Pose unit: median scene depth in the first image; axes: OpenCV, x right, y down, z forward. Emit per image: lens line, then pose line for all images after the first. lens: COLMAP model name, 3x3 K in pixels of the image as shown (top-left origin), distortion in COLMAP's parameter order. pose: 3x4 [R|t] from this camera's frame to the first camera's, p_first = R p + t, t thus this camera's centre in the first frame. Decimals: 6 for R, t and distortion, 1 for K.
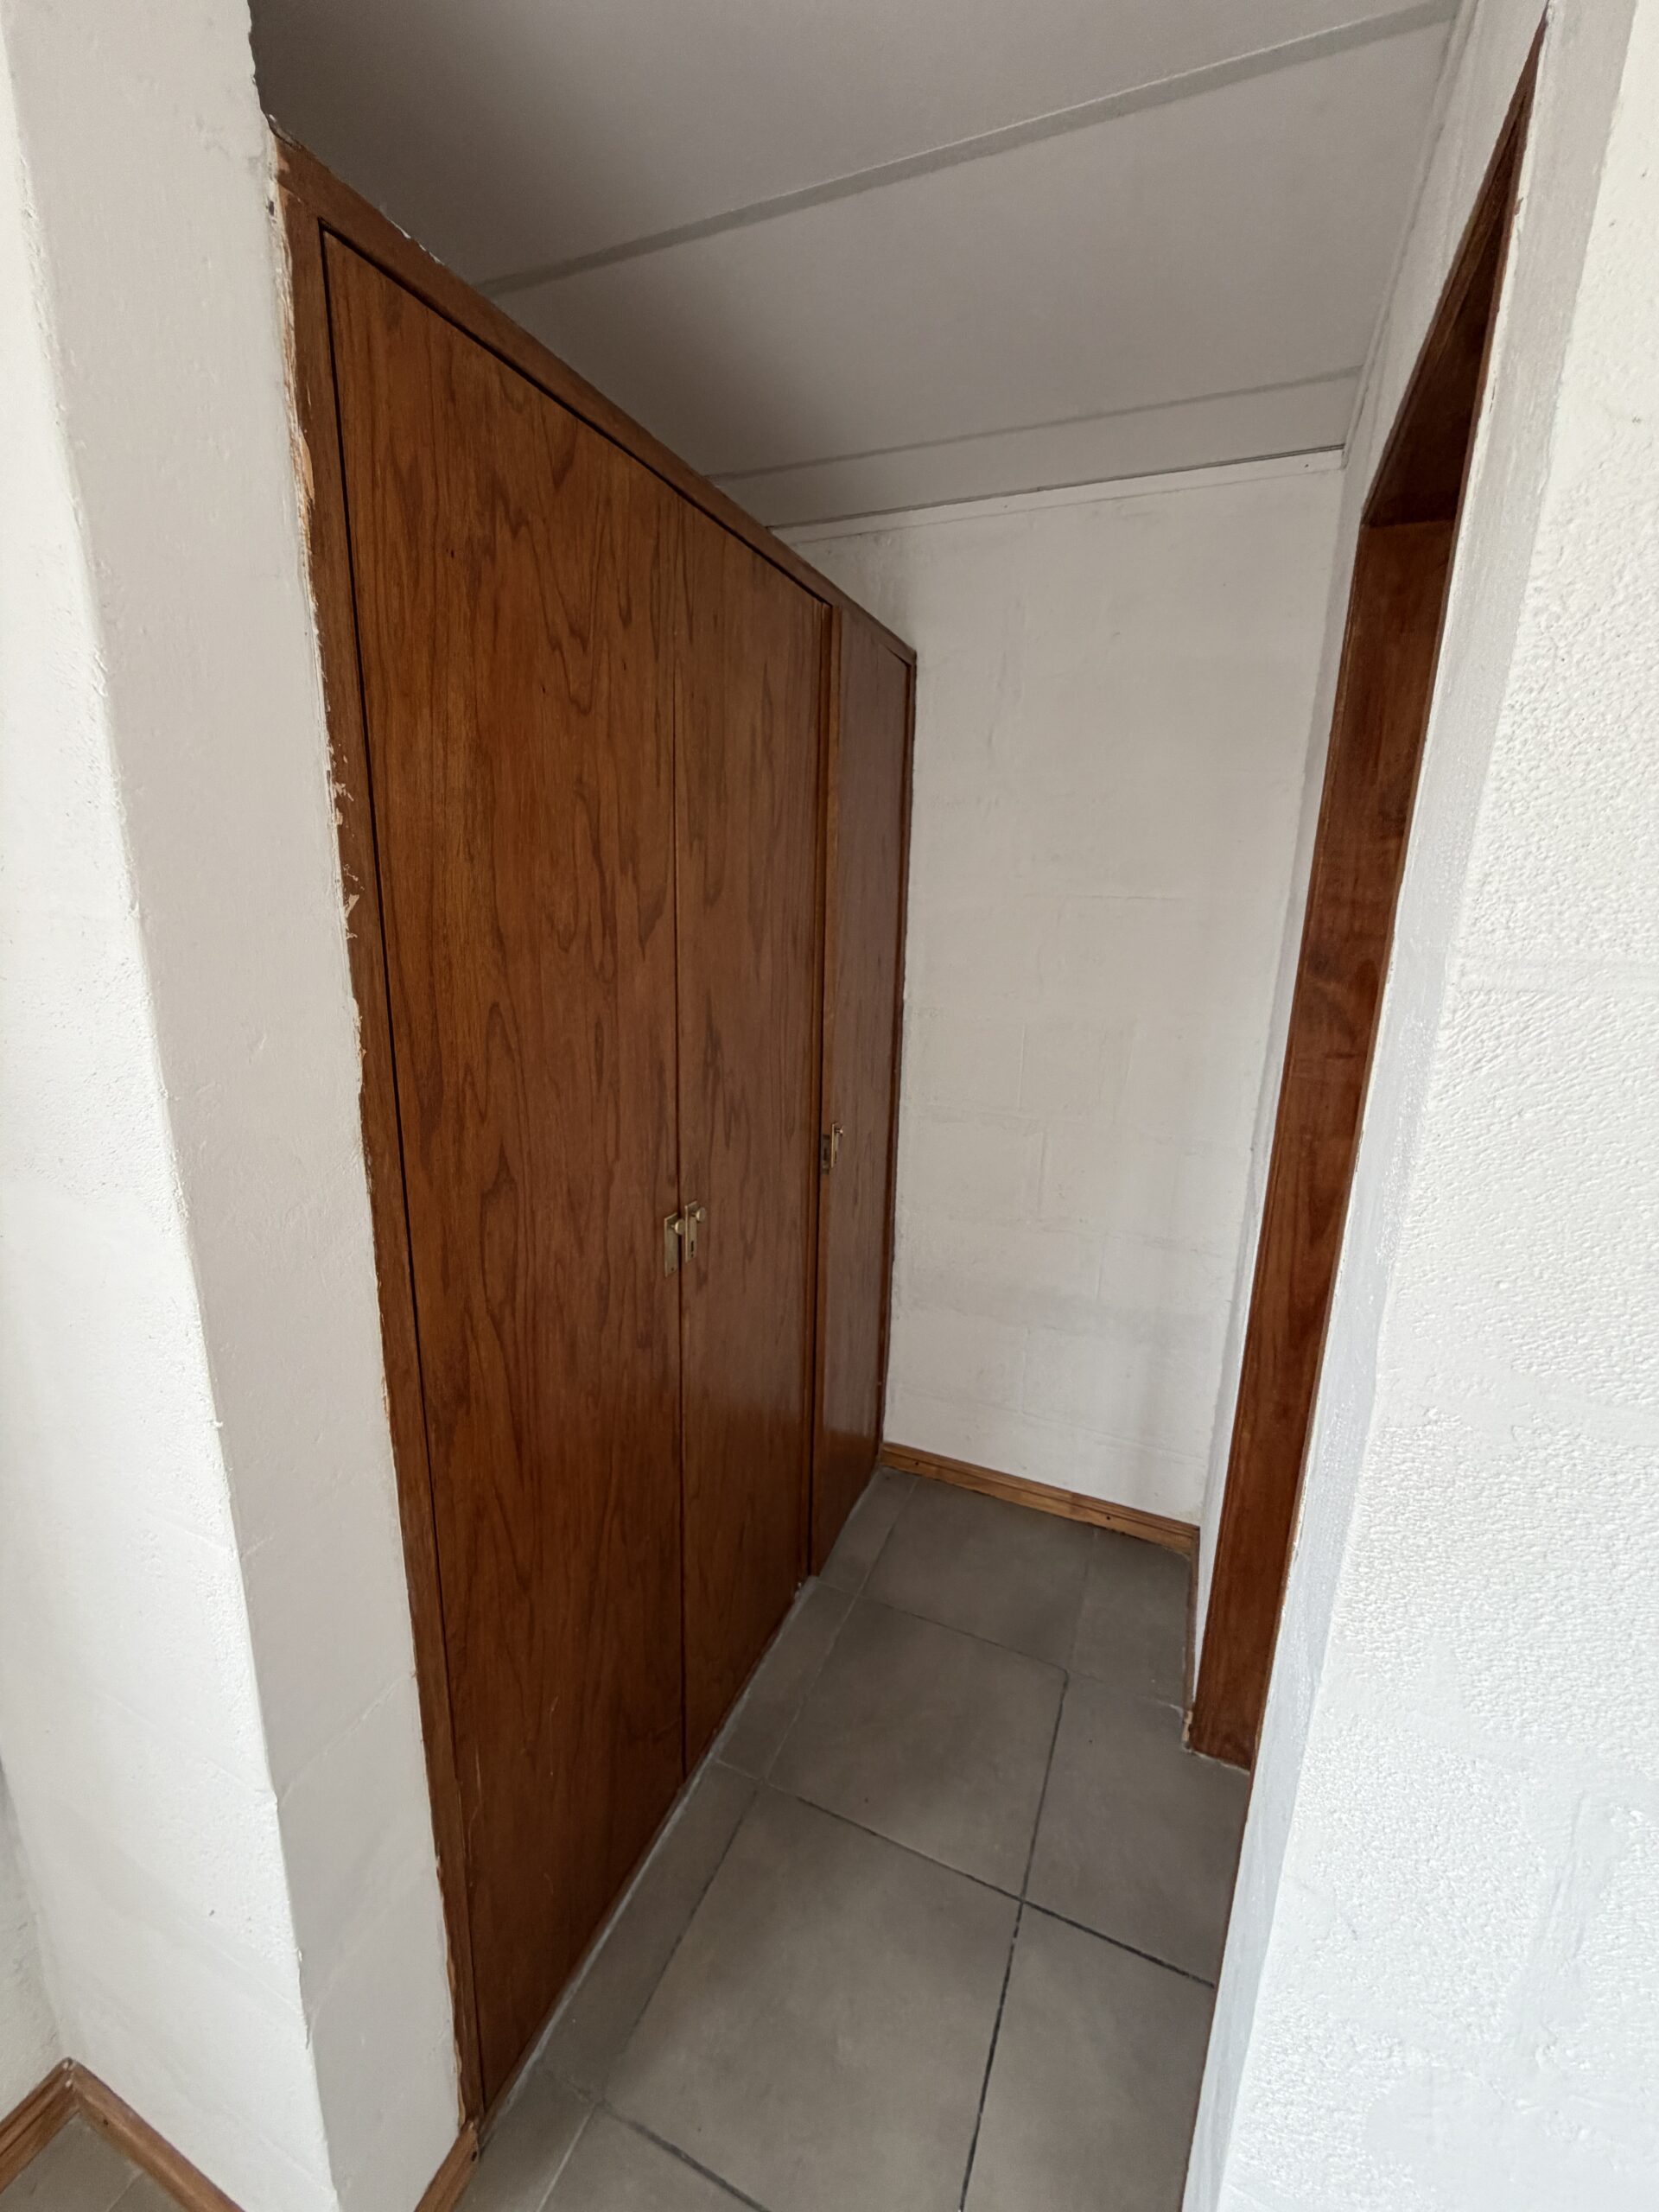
lens RADIAL K [[880.1, 0, 828.3], [0, 880.1, 1099.9], [0, 0, 1]] dist [-0.003380, 0.000412]
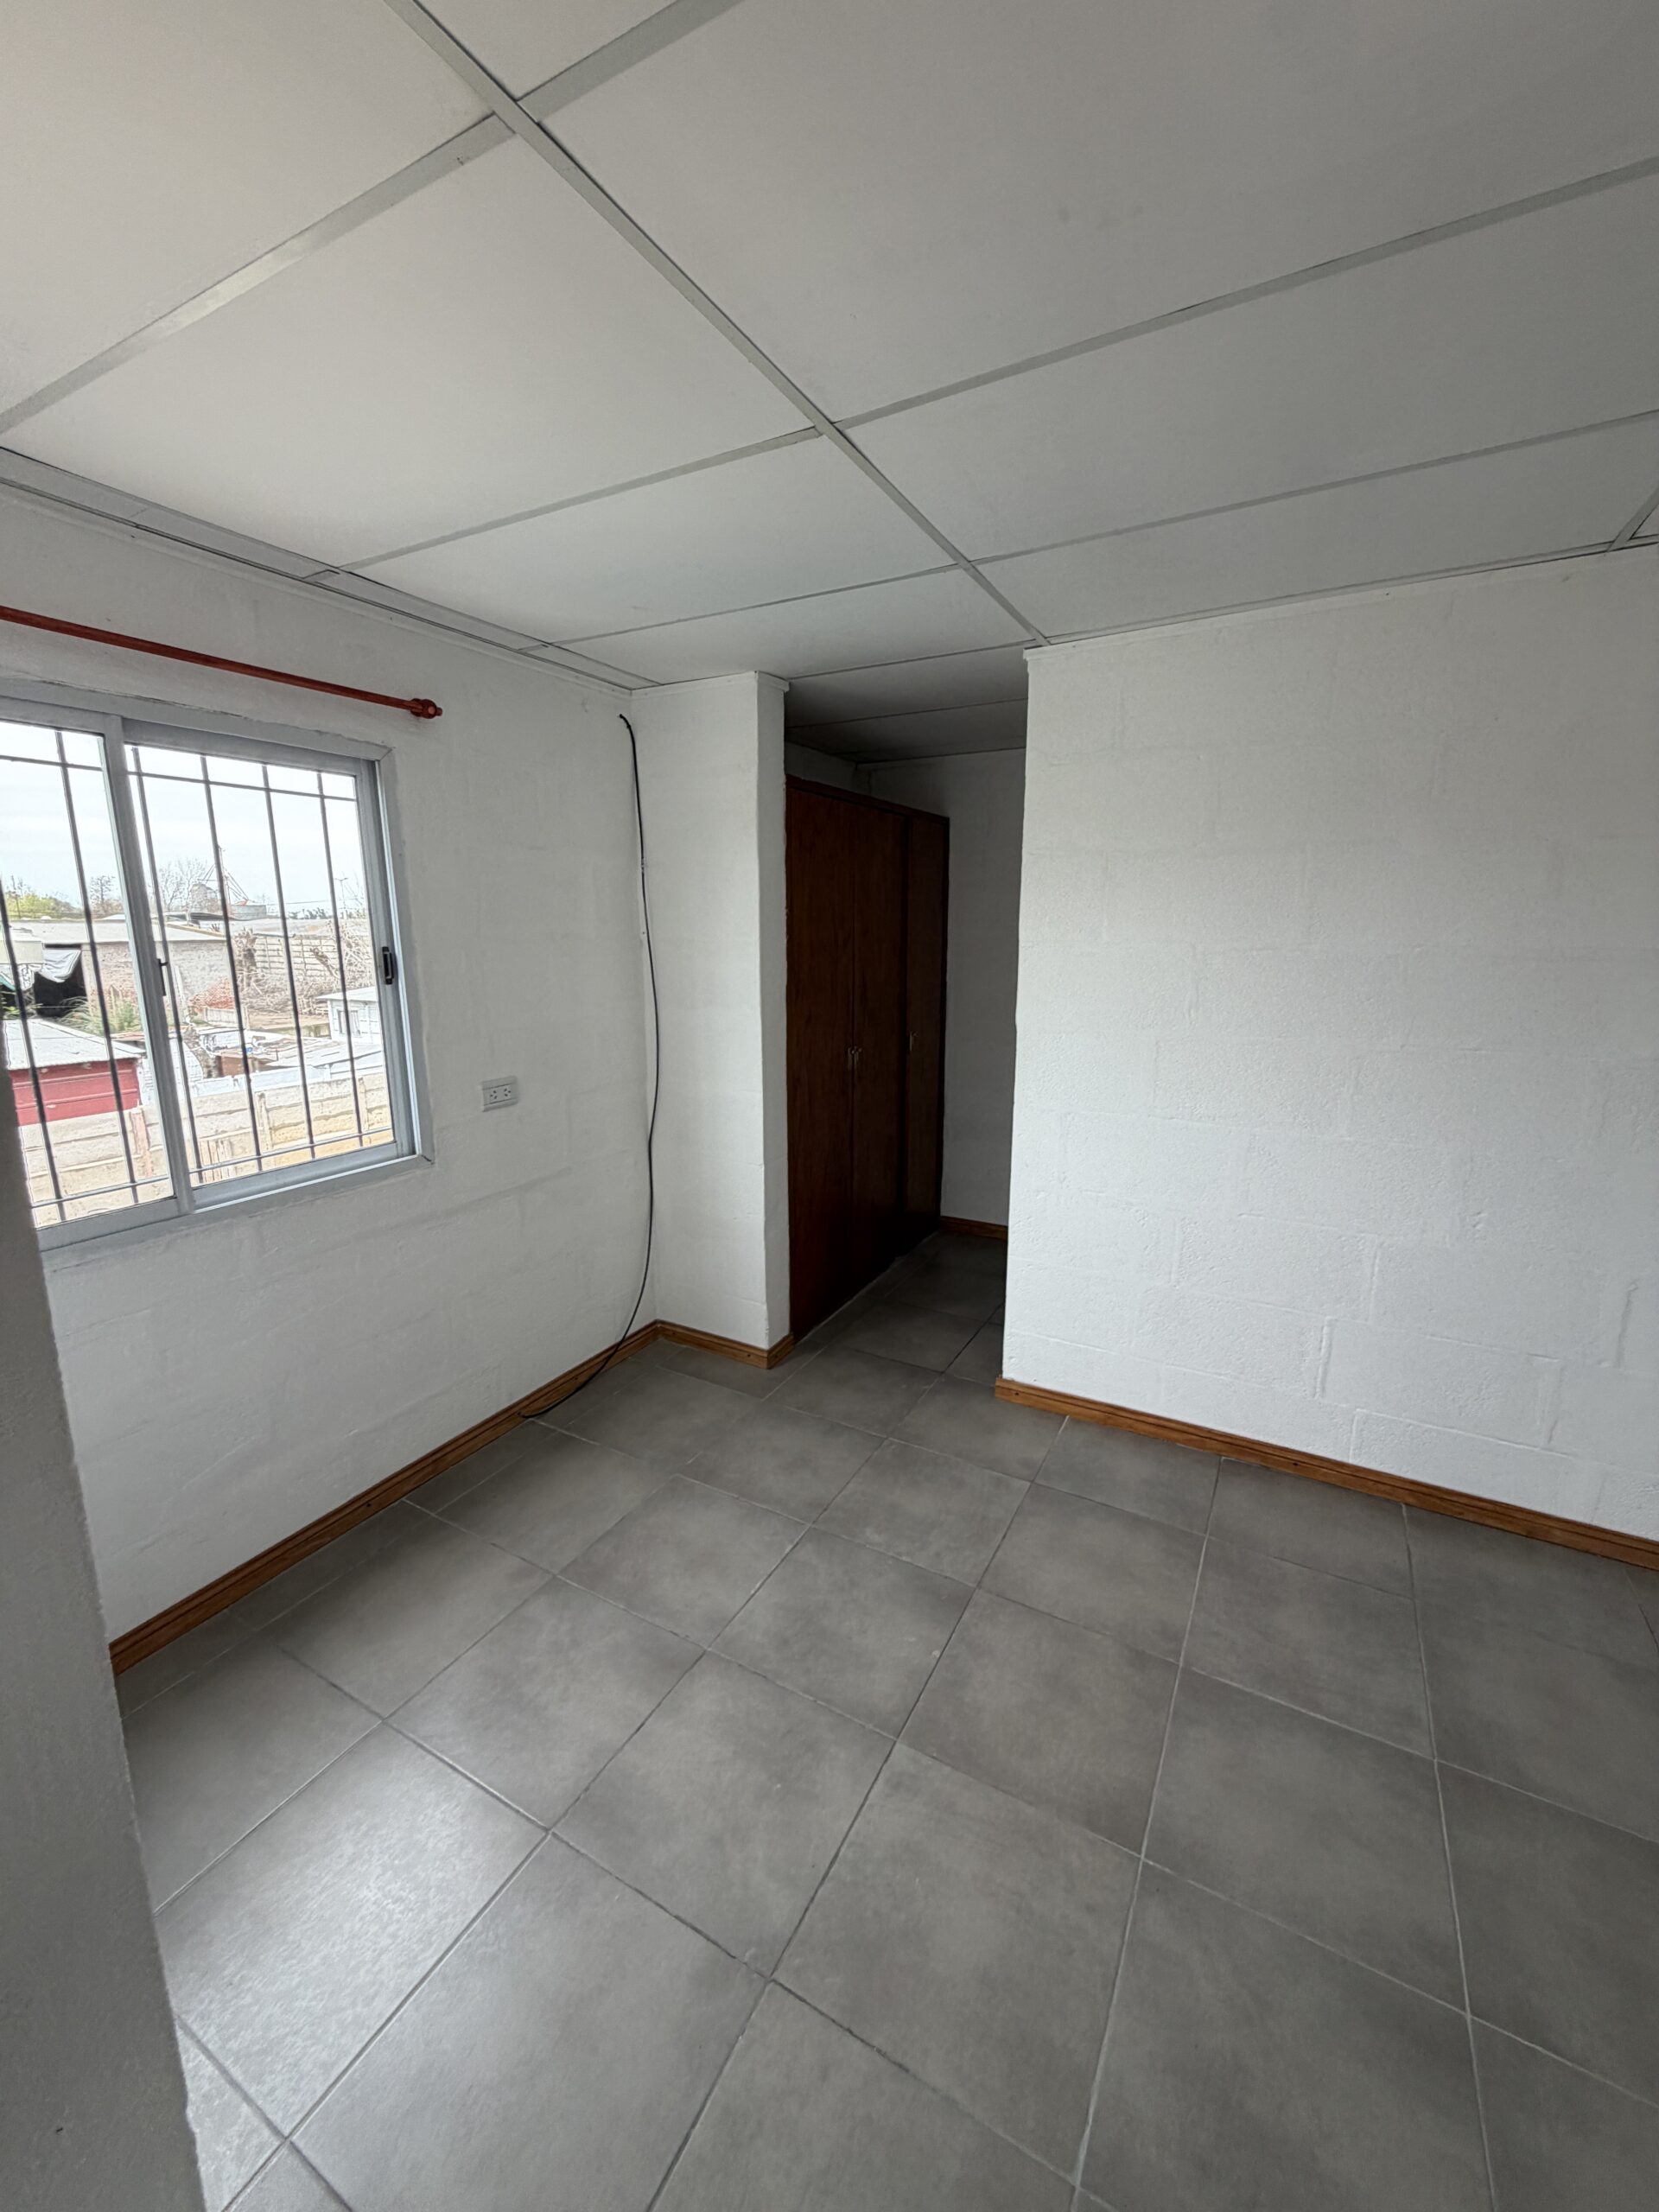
lens RADIAL K [[880.1, 0, 828.3], [0, 880.1, 1099.9], [0, 0, 1]] dist [-0.003380, 0.000412]
pose [[0.994878, -0.007816, -0.100777, 0.020808], [0.003943, 0.999248, -0.038566, 0.278618], [0.101003, 0.037971, 0.994161, -1.228321]]
